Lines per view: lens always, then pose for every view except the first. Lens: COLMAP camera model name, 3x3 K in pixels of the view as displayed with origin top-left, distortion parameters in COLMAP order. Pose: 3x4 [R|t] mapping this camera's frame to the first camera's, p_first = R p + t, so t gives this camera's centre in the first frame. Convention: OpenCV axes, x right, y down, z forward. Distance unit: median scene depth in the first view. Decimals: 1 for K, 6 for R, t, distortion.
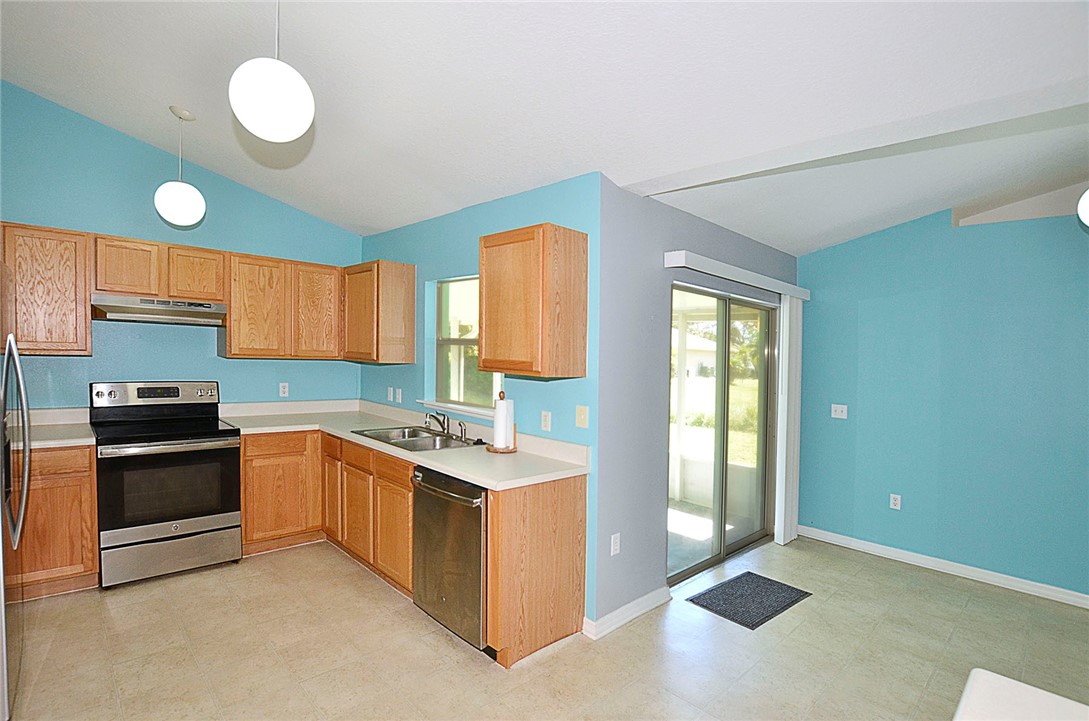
lens RADIAL K [[524.5, 0, 571.1], [0, 524.5, 345.3], [0, 0, 1]] dist [-0.027640, 0.000241]
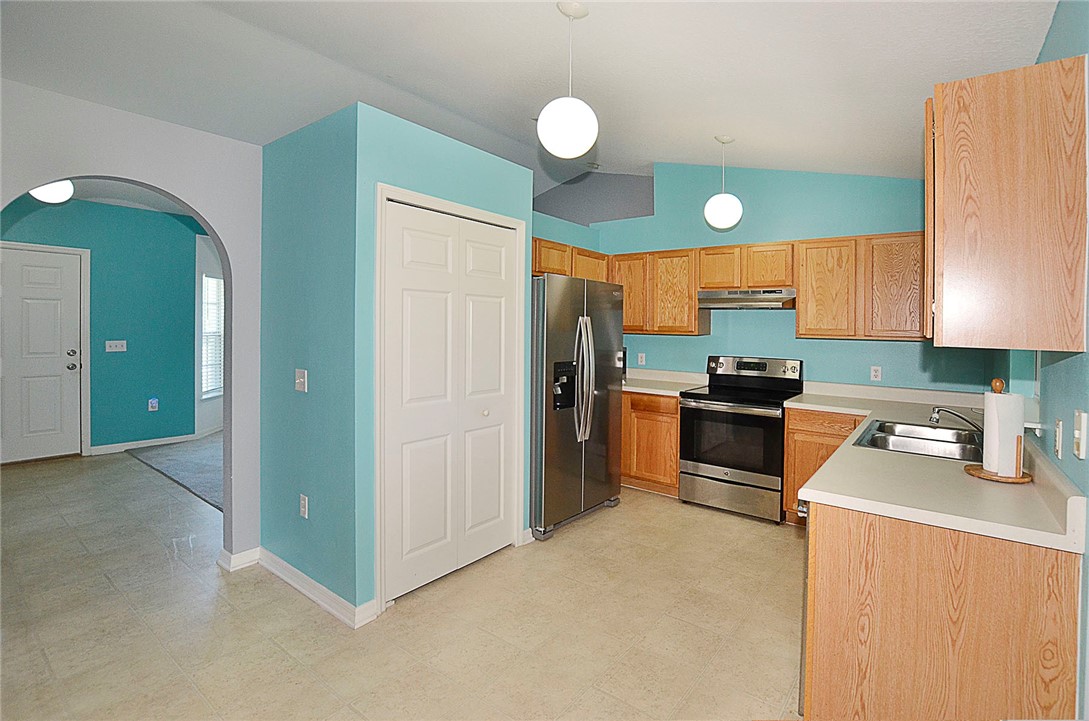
lens RADIAL K [[488.2, 0, 529.5], [0, 488.2, 329.5], [0, 0, 1]] dist [-0.032061, 0.004408]
pose [[0.143677, -0.028662, -0.989209, 0.287095], [0.001076, 0.999584, -0.028807, 0.039211], [0.989624, 0.003075, 0.143648, 0.329775]]
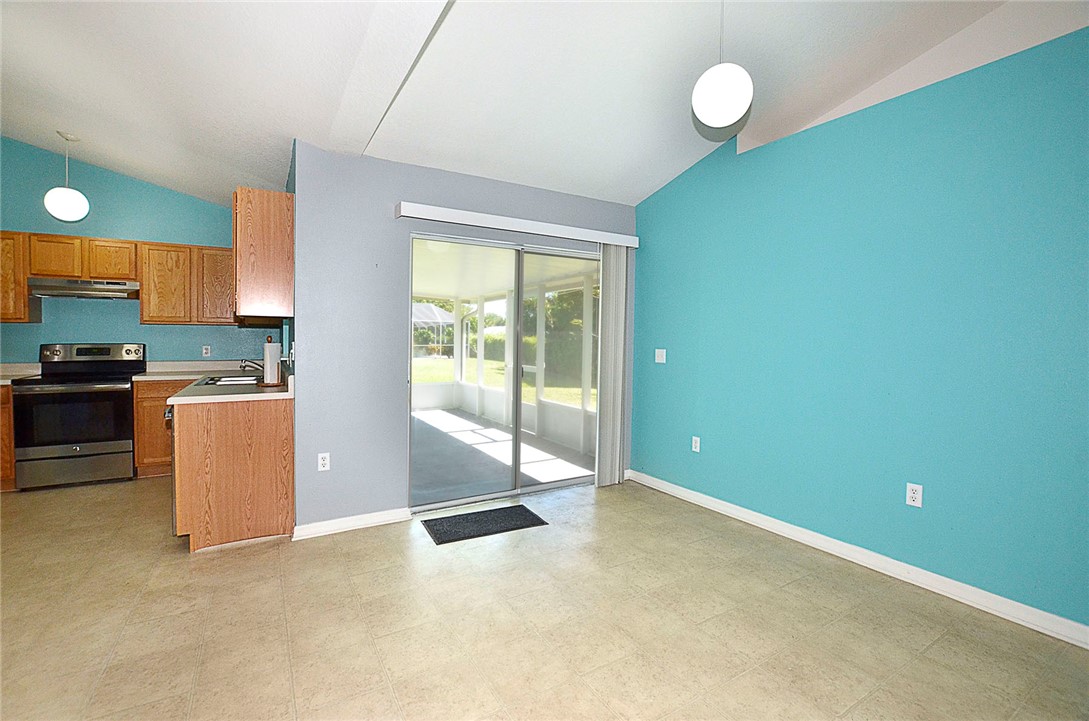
lens RADIAL K [[488.2, 0, 529.5], [0, 488.2, 329.5], [0, 0, 1]] dist [-0.032061, 0.004408]
pose [[0.978029, -0.036673, -0.205215, 0.573265], [0.037491, 0.999297, 0.000096, 0.081716], [0.205068, -0.007787, 0.978717, 0.041393]]
